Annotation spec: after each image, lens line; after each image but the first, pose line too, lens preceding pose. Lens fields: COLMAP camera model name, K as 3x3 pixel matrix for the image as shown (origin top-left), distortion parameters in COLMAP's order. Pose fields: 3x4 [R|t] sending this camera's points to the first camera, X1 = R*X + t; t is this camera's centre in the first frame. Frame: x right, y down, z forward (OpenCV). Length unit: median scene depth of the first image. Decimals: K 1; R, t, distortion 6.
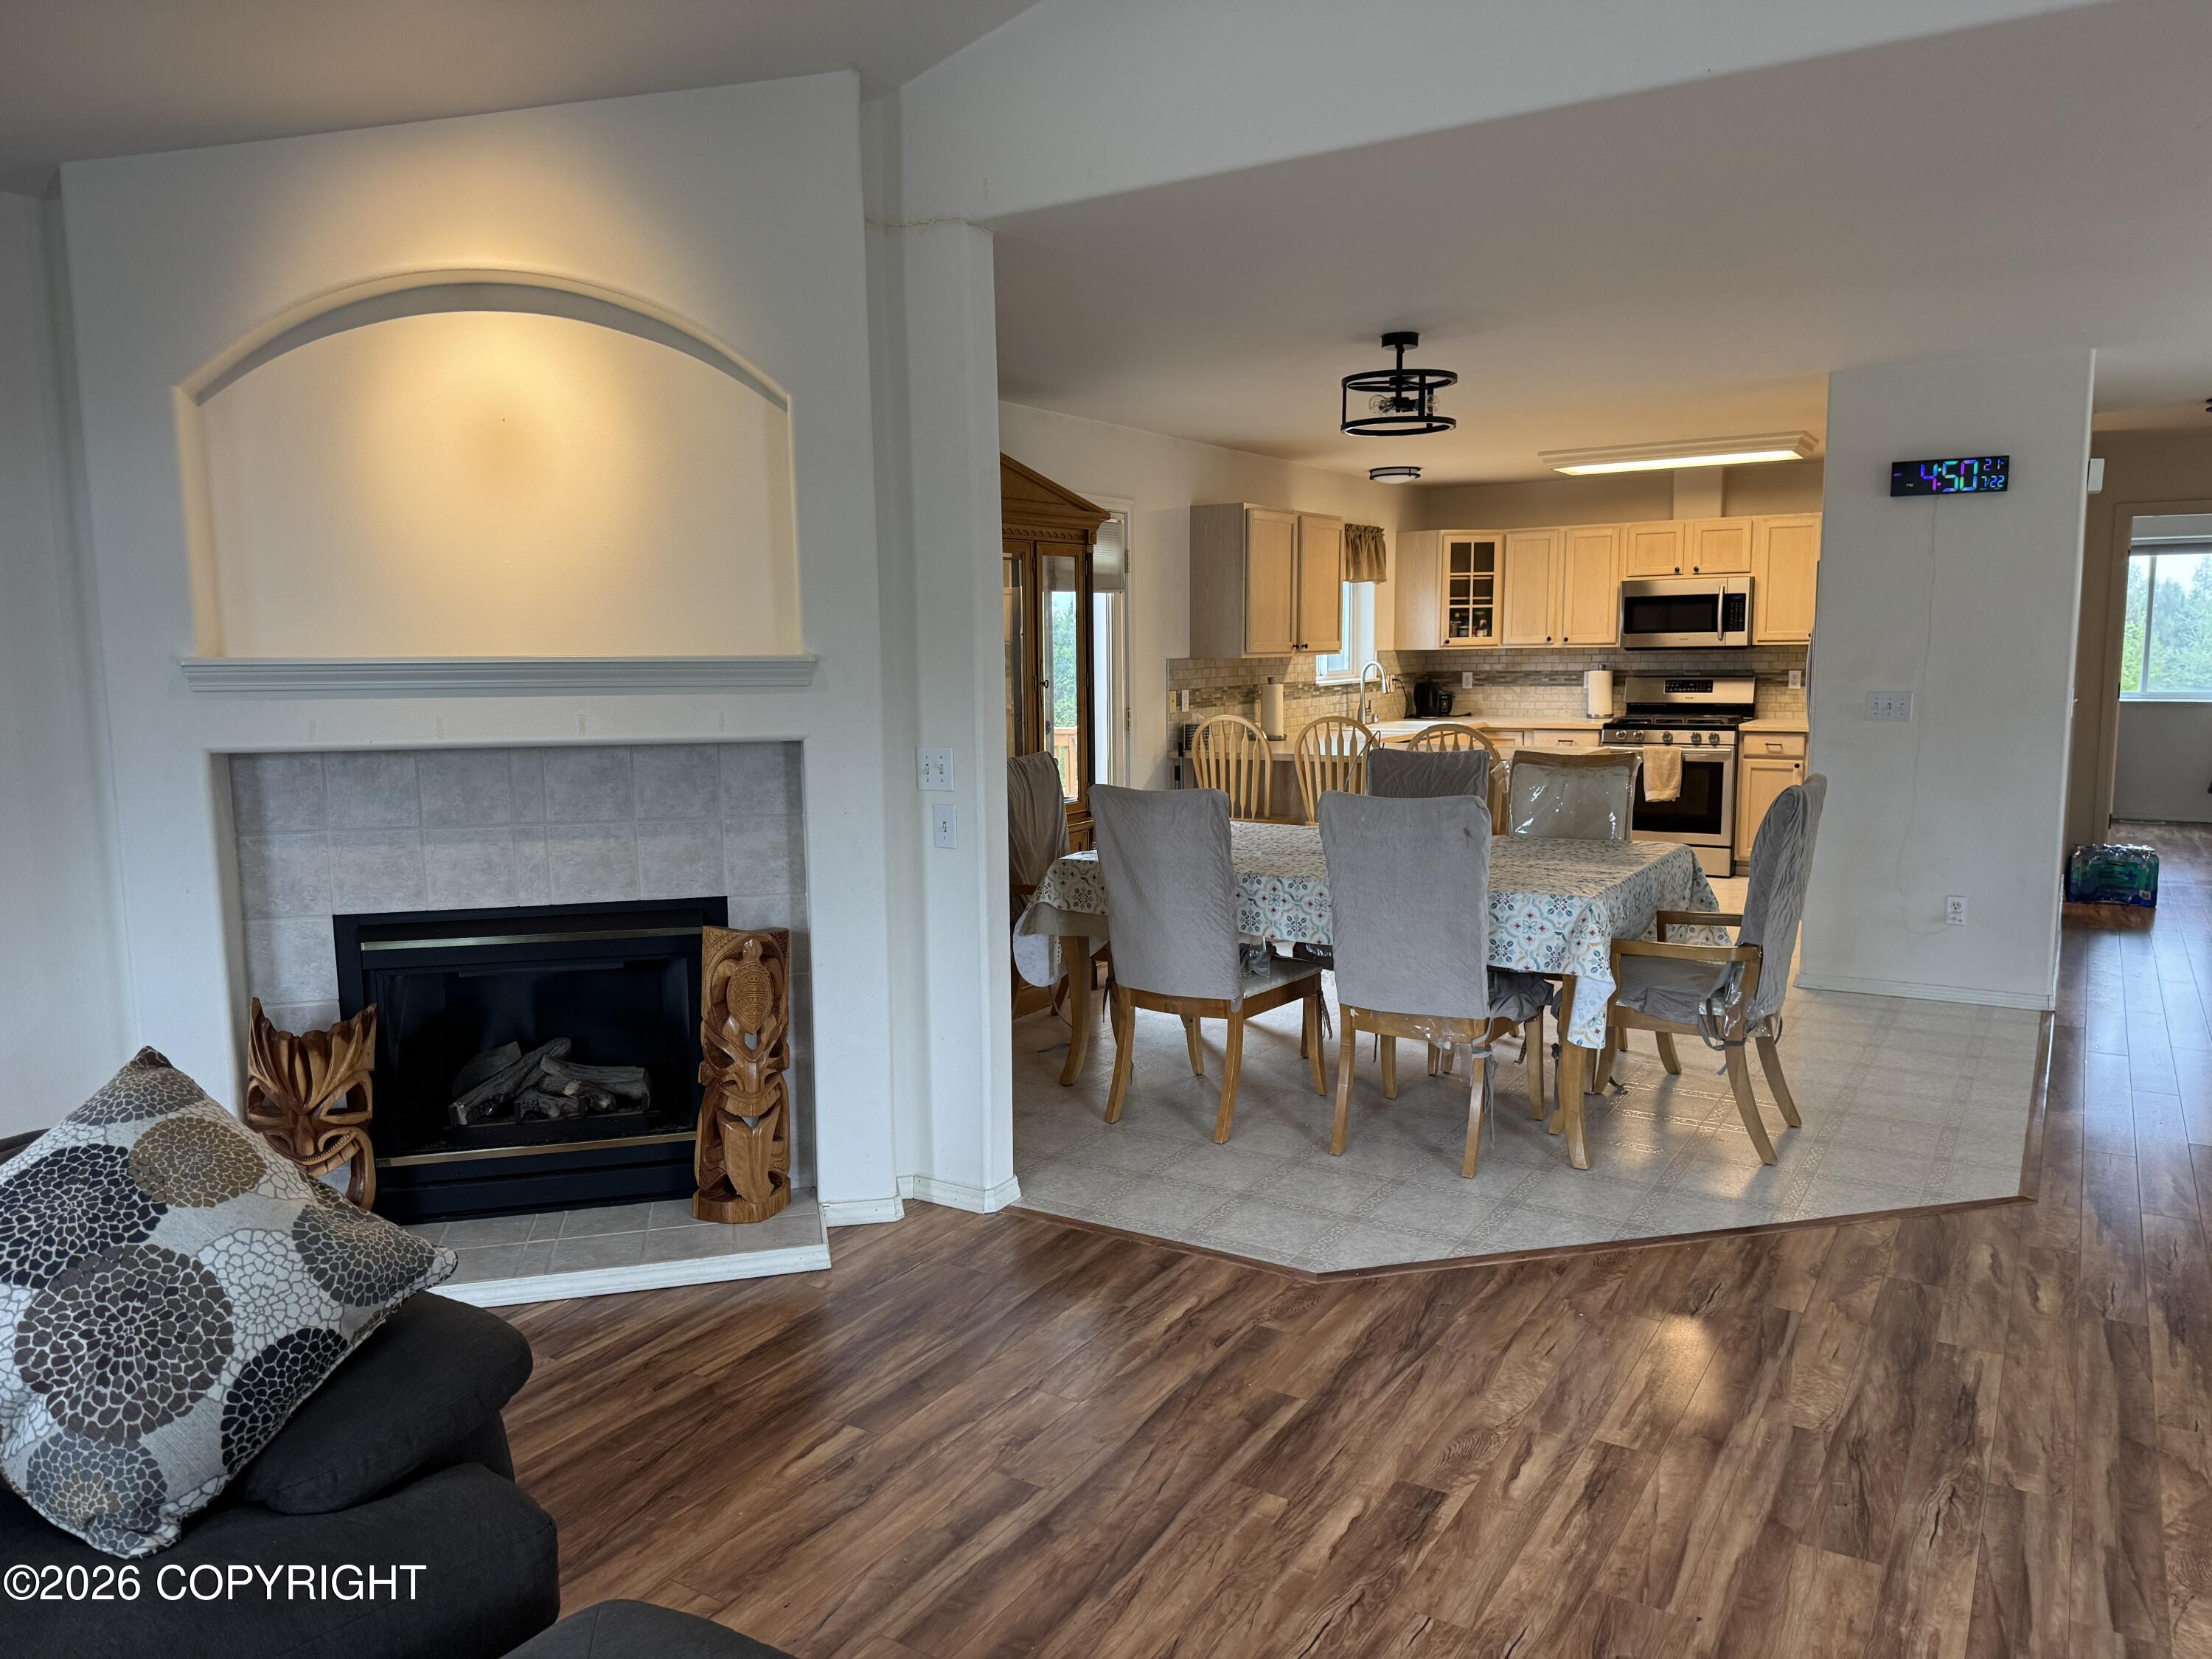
lens RADIAL K [[1557.1, 0, 1064.7], [0, 1557.1, 861.5], [0, 0, 1]] dist [0.032879, -0.030449]
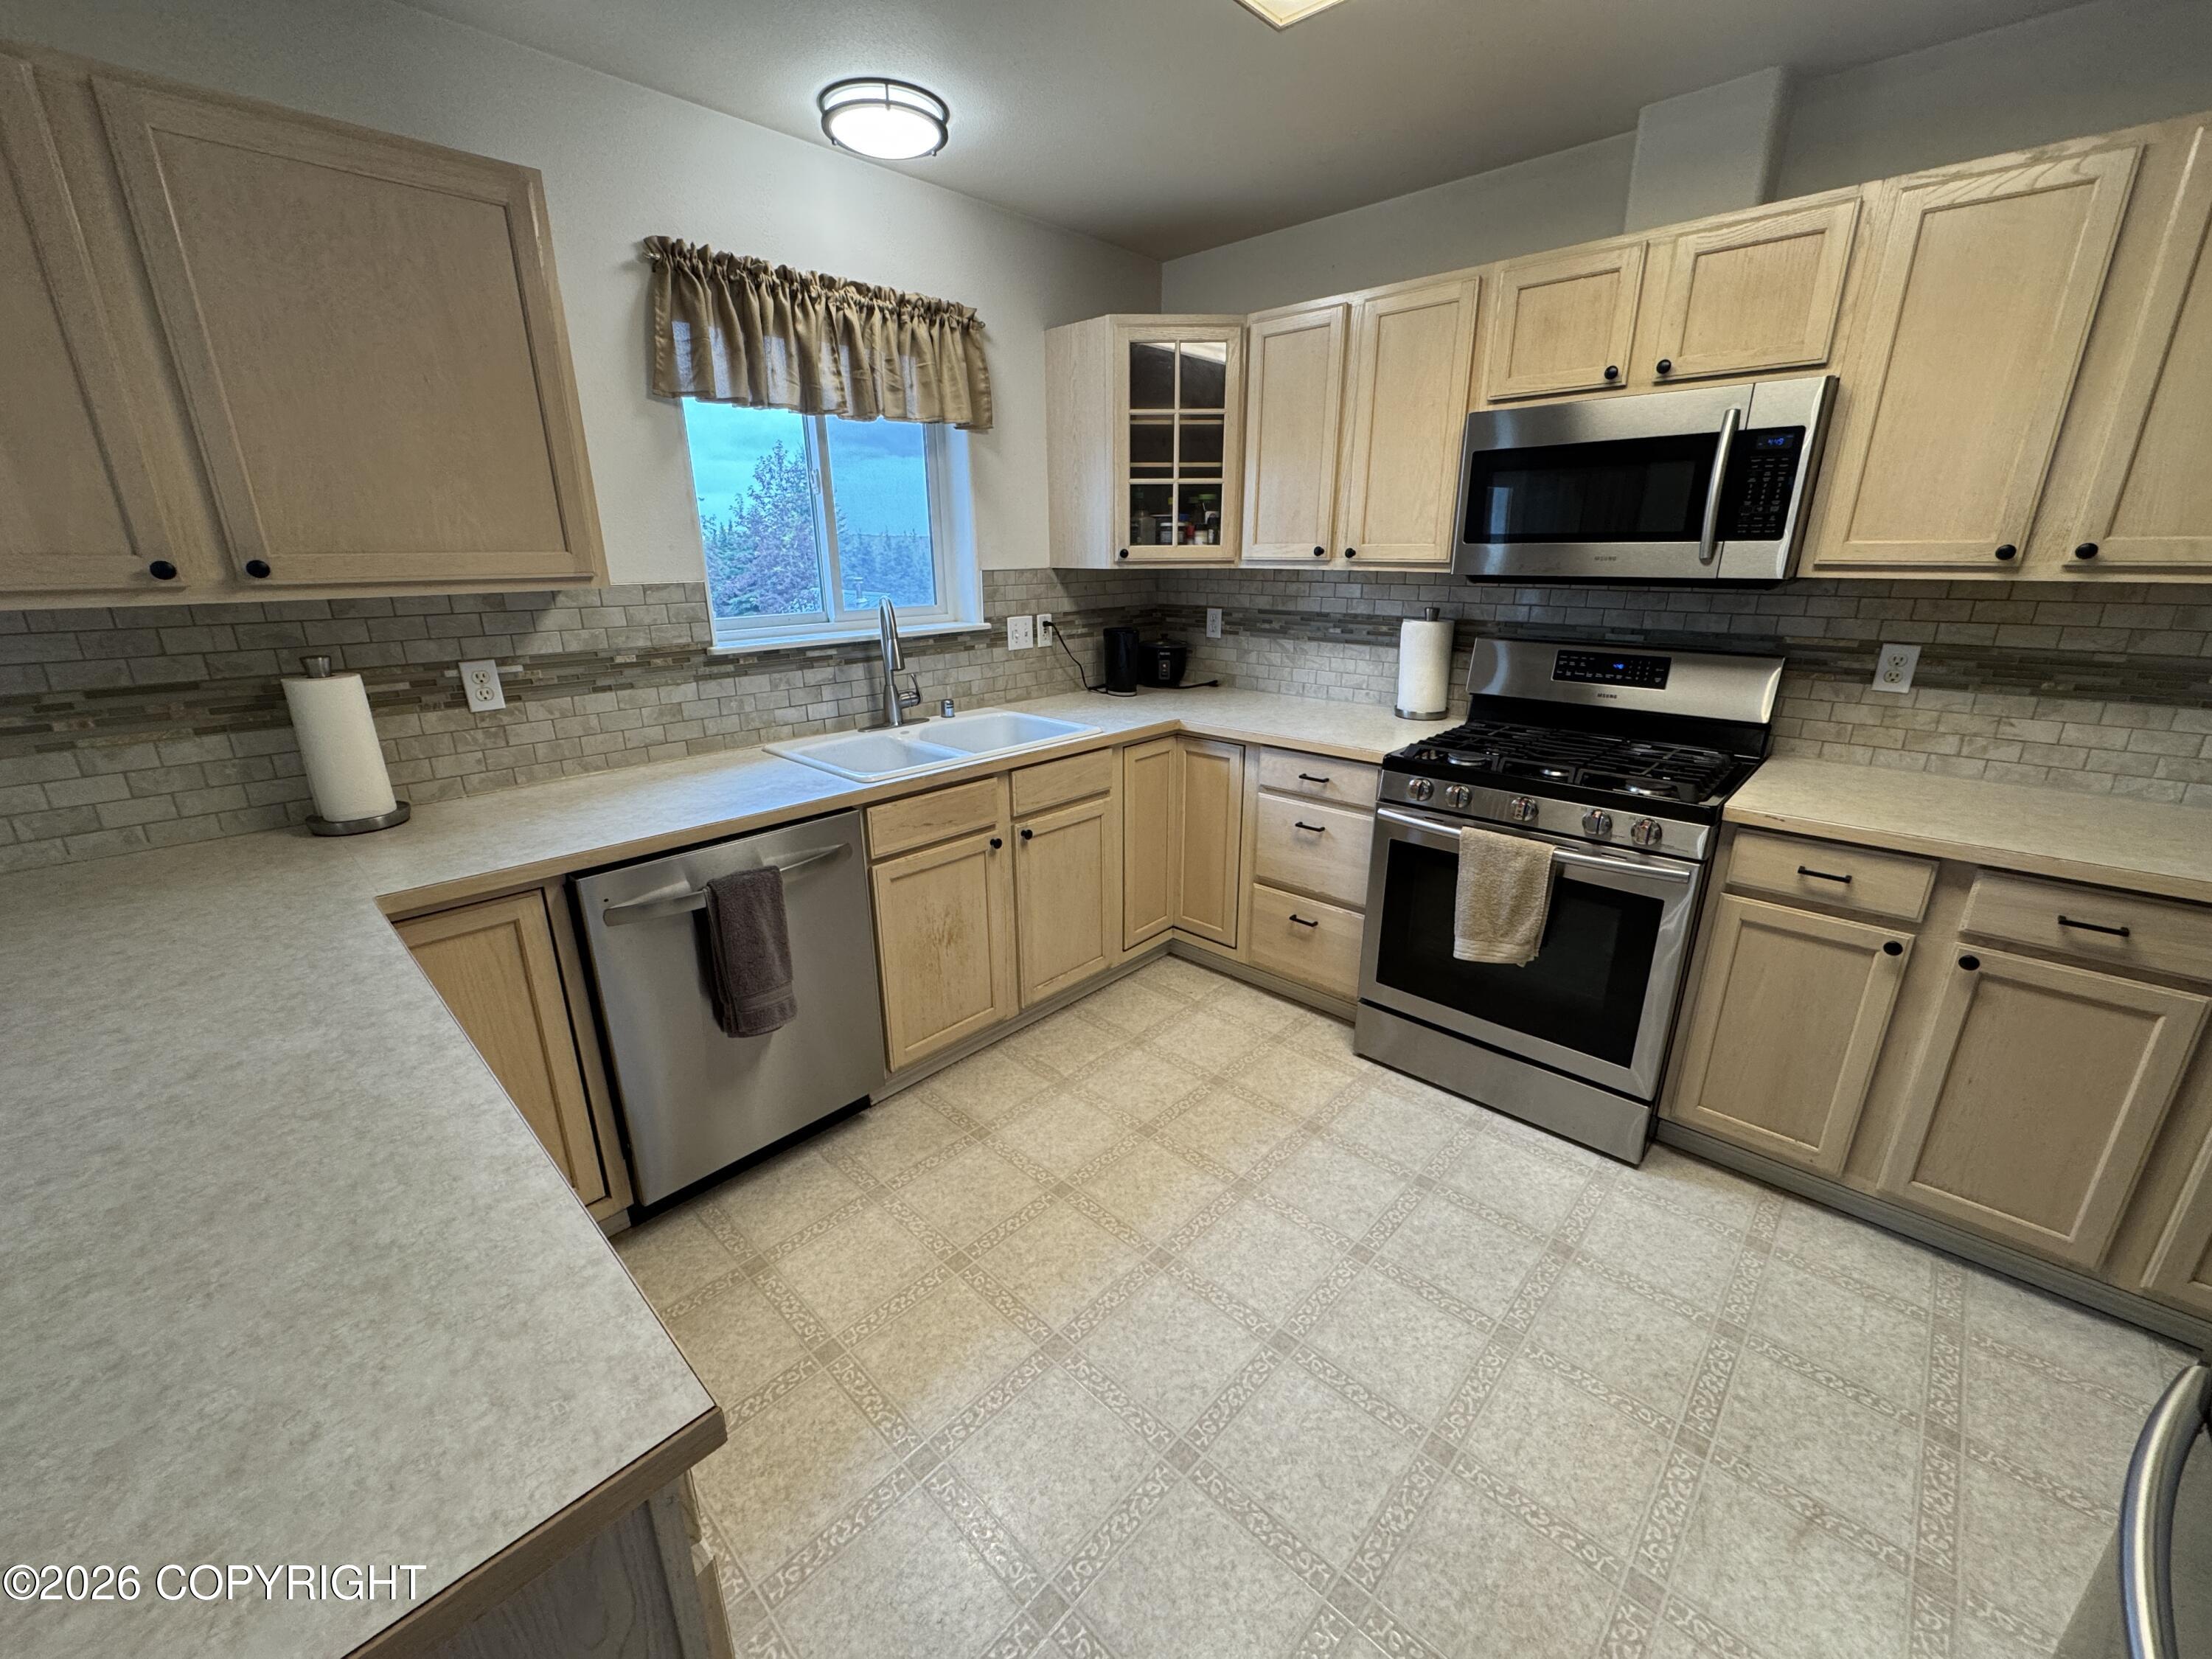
lens RADIAL K [[876.8, 0, 1103.9], [0, 876.8, 832.0], [0, 0, 1]] dist [-0.003126, 0.000125]
pose [[0.983412, 0.065575, -0.169118, 0.319080], [-0.034640, 0.983100, 0.179763, -0.111554], [0.178048, -0.170922, 0.969064, 0.765693]]
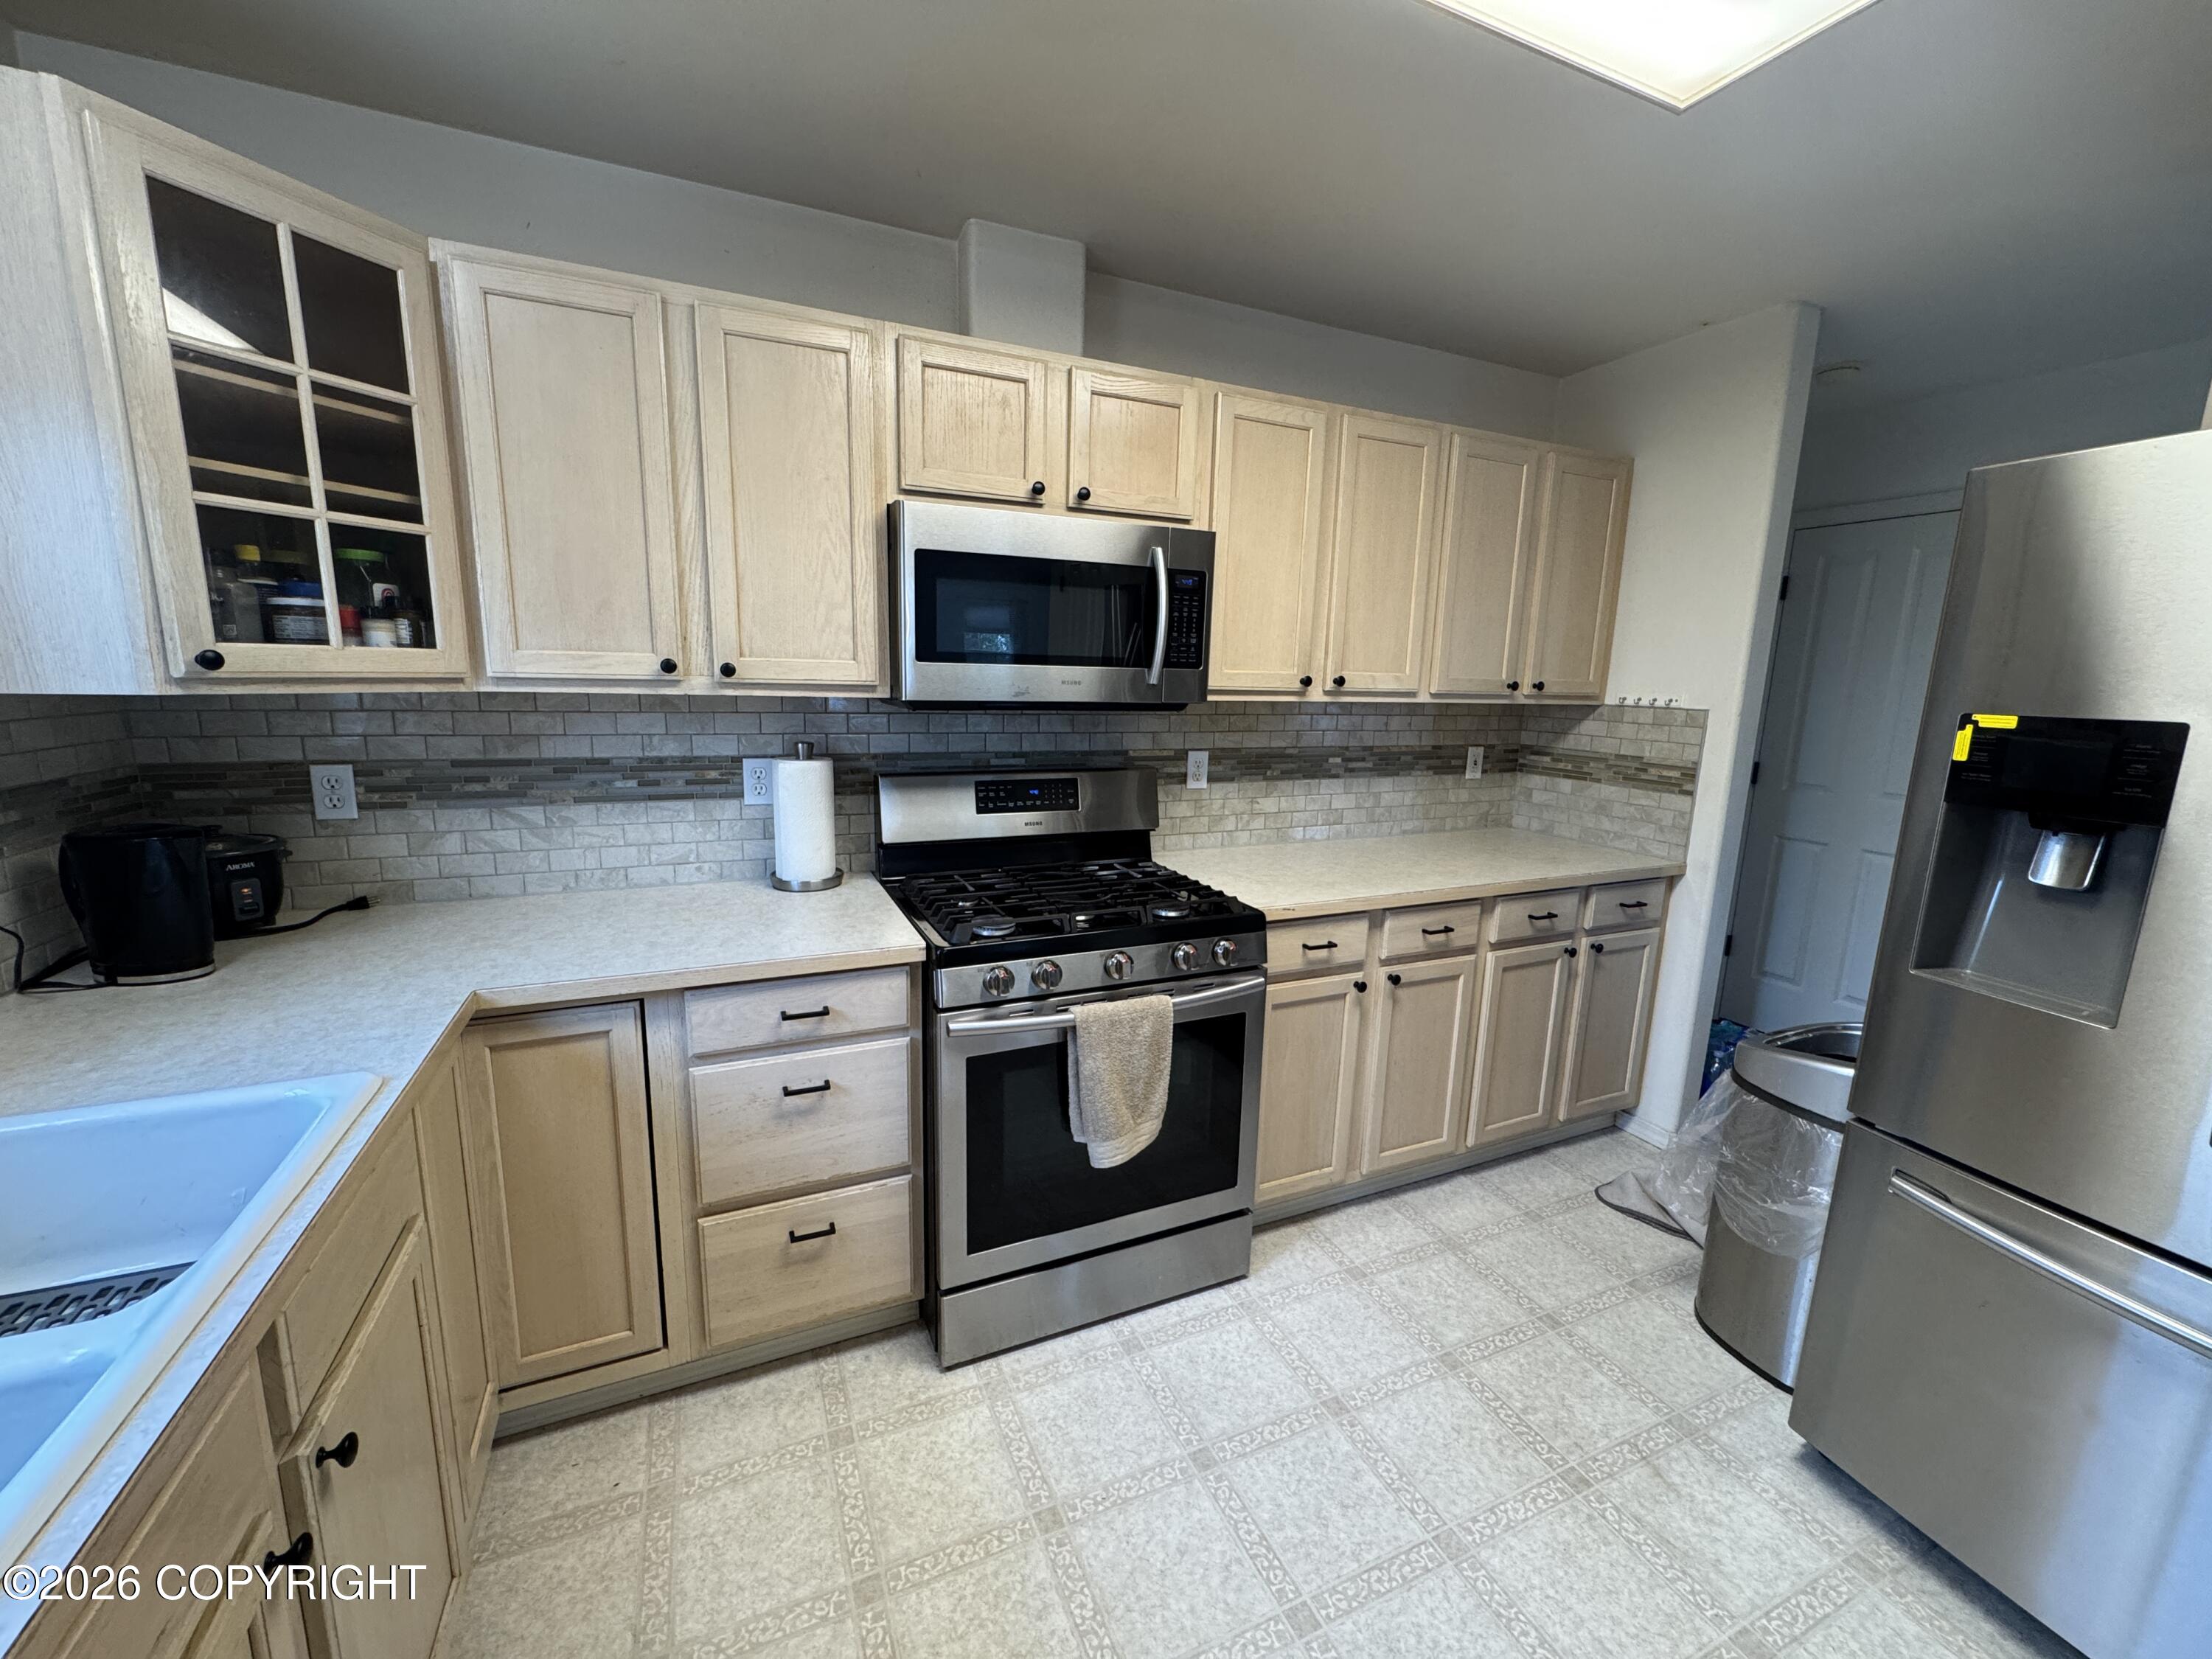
lens RADIAL K [[876.8, 0, 1103.7], [0, 876.8, 830.4], [0, 0, 1]] dist [-0.003126, 0.000125]
pose [[0.540235, -0.120541, 0.832836, 0.226325], [0.083941, 0.992471, 0.089196, -0.127991], [-0.837317, 0.021722, 0.546286, 0.901093]]
